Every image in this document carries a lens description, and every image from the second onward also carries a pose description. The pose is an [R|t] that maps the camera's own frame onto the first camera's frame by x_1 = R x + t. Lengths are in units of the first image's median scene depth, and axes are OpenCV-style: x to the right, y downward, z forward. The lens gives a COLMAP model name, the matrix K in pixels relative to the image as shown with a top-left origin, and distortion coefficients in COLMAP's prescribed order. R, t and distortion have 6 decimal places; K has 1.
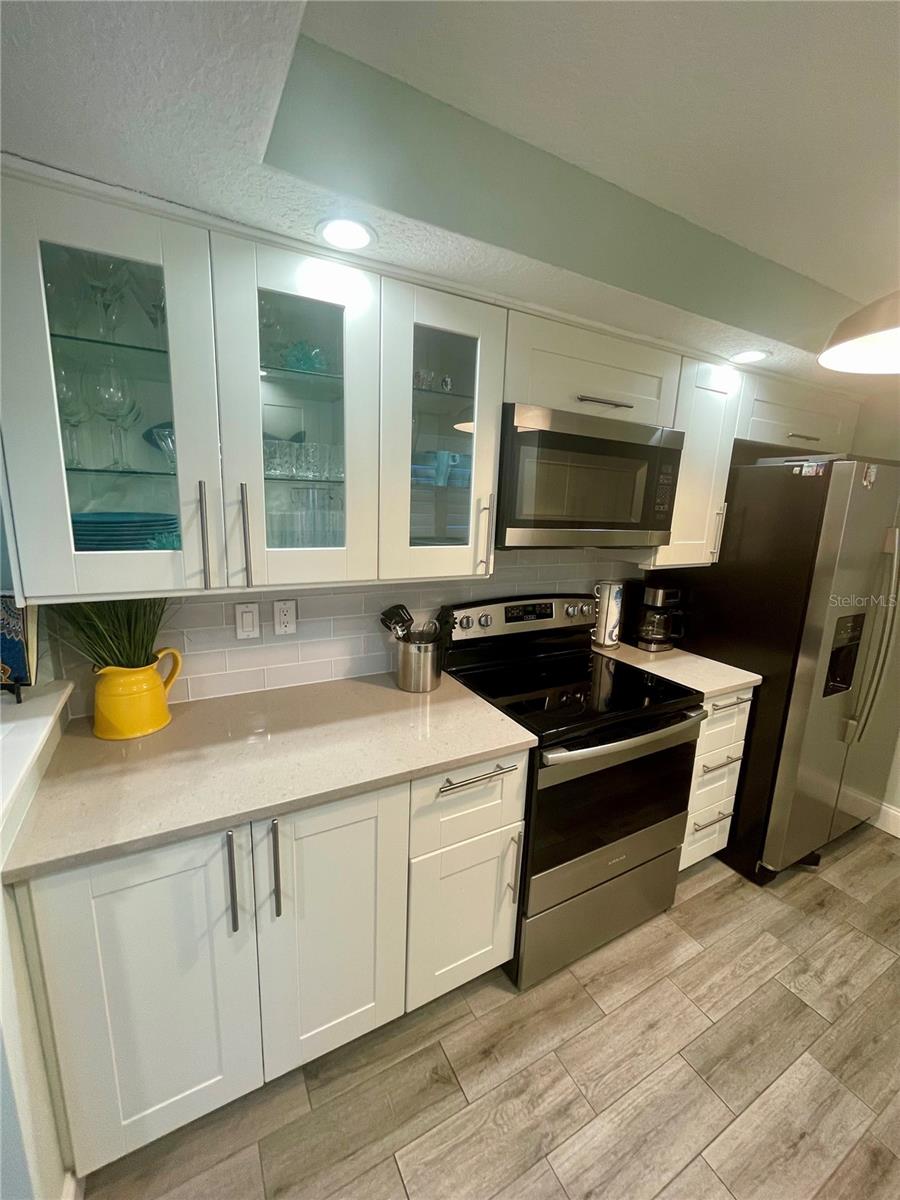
lens RADIAL K [[491.6, 0, 450.0], [0, 491.6, 598.8], [0, 0, 1]] dist [0.000186, -0.000499]
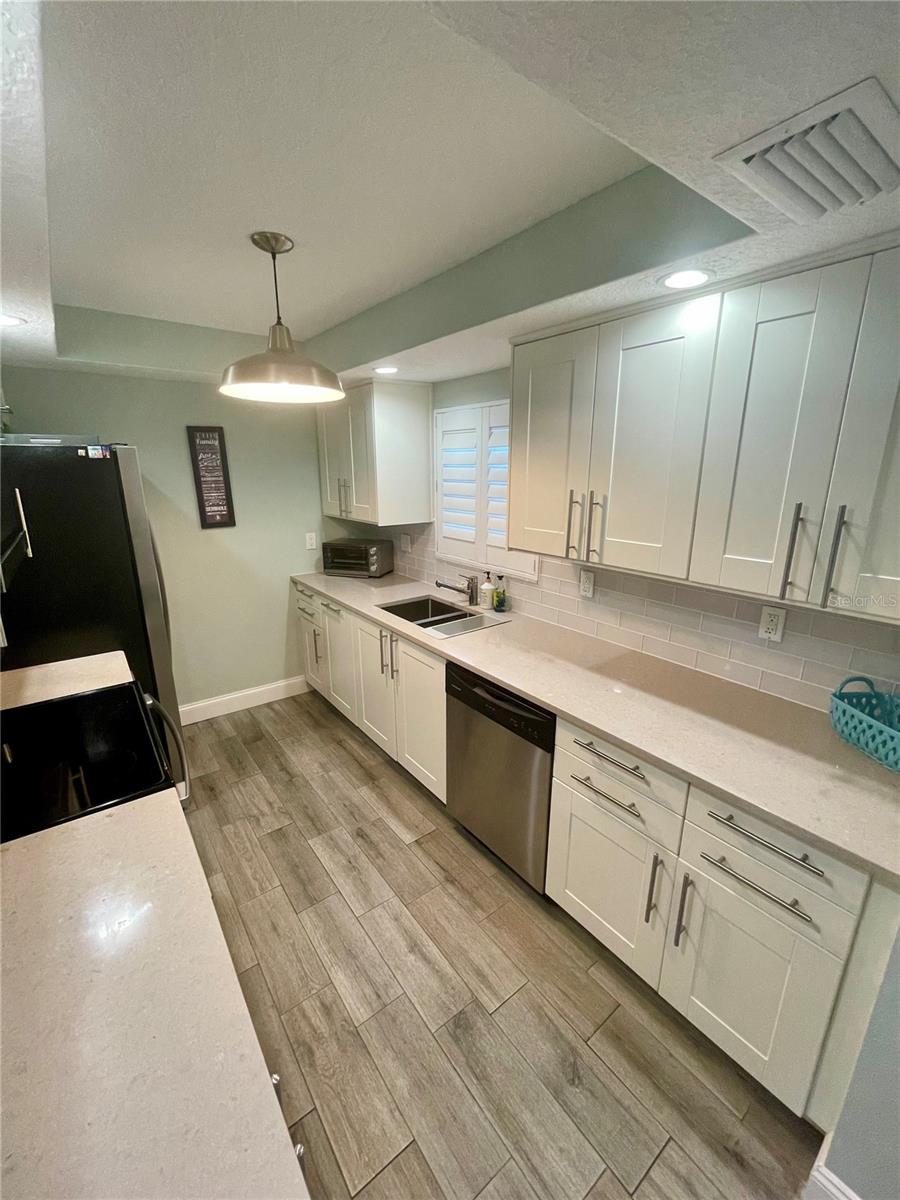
lens RADIAL K [[491.6, 0, 449.7], [0, 491.6, 598.8], [0, 0, 1]] dist [0.000186, -0.000499]
pose [[-0.143086, -0.293355, 0.945235, -0.594765], [0.194960, 0.927995, 0.317517, -0.198006], [-0.970318, 0.229715, -0.075591, 0.515107]]
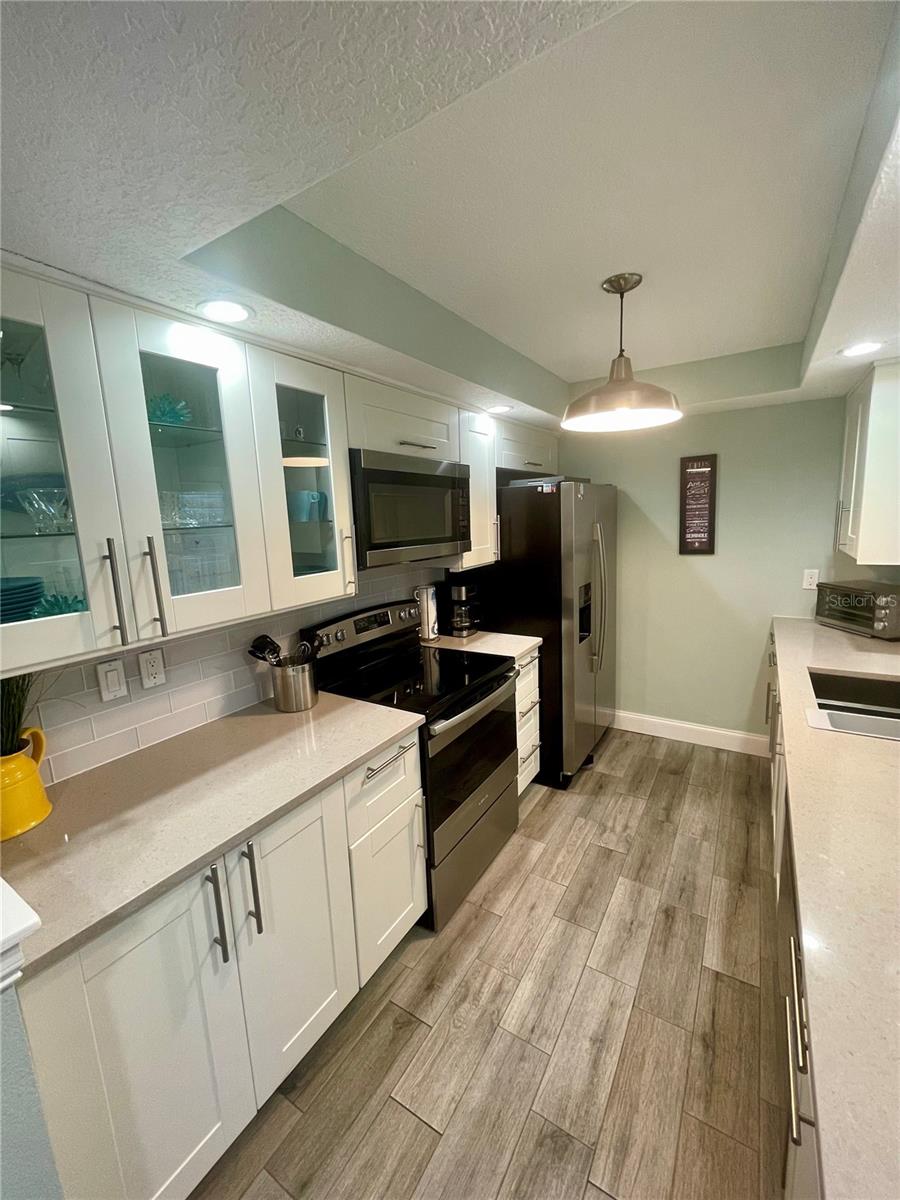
lens RADIAL K [[491.6, 0, 450.6], [0, 491.6, 599.4], [0, 0, 1]] dist [0.000186, -0.000499]
pose [[0.871261, -0.154668, 0.465813, -0.291470], [0.169897, 0.985417, 0.009420, -0.006699], [-0.460477, 0.070933, 0.884833, -0.144974]]
